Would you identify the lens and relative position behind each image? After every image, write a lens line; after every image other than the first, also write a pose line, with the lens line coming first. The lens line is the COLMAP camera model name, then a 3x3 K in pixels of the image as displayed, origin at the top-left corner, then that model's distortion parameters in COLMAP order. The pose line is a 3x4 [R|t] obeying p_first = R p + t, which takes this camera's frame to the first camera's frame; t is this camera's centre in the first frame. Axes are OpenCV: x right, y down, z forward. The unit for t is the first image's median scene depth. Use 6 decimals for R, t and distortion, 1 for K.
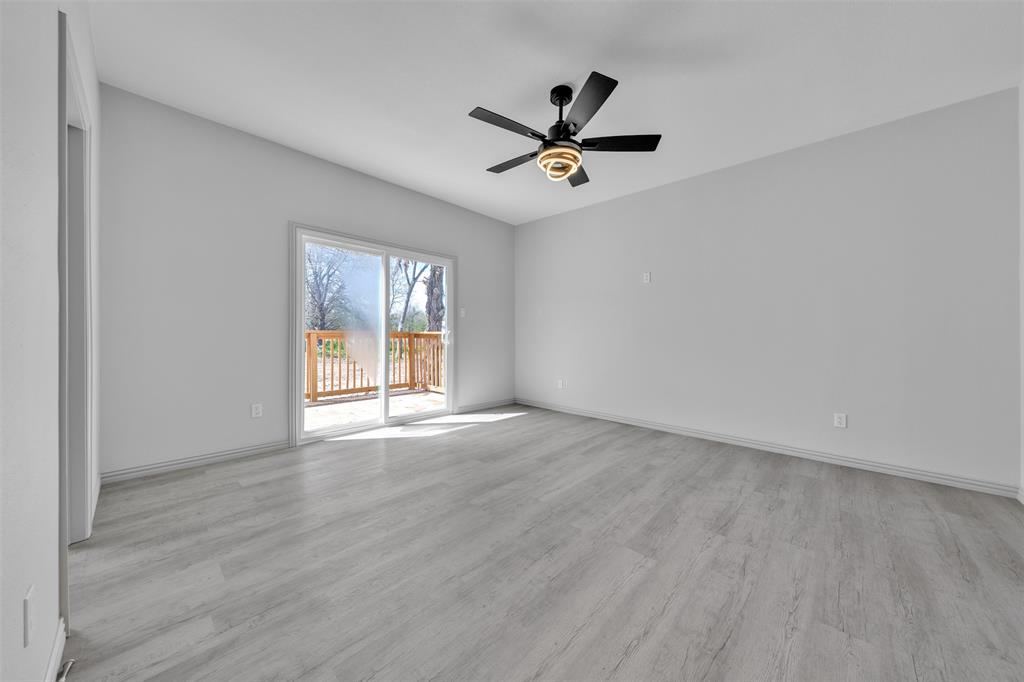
lens RADIAL K [[348.5, 0, 503.2], [0, 348.5, 339.5], [0, 0, 1]] dist [-0.000134, -0.000130]
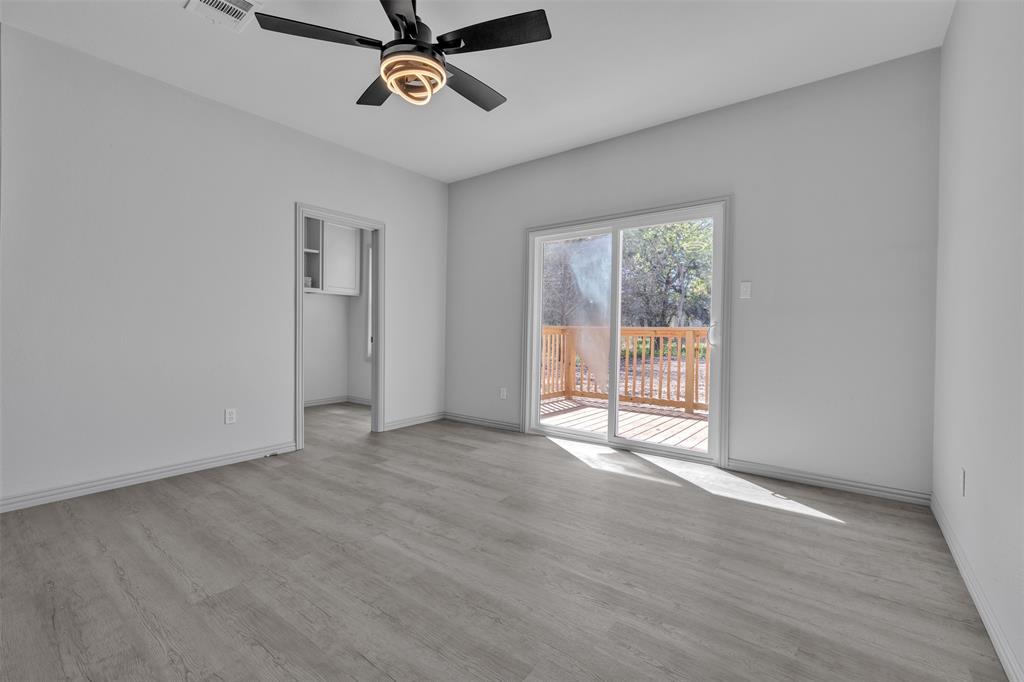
lens RADIAL K [[438.1, 0, 513.5], [0, 438.1, 337.5], [0, 0, 1]] dist [0.001235, 0.001106]
pose [[0.118279, 0.008309, -0.992946, 1.127983], [-0.016907, 0.999837, 0.006353, -0.001978], [0.992836, 0.016037, 0.118401, 1.180491]]
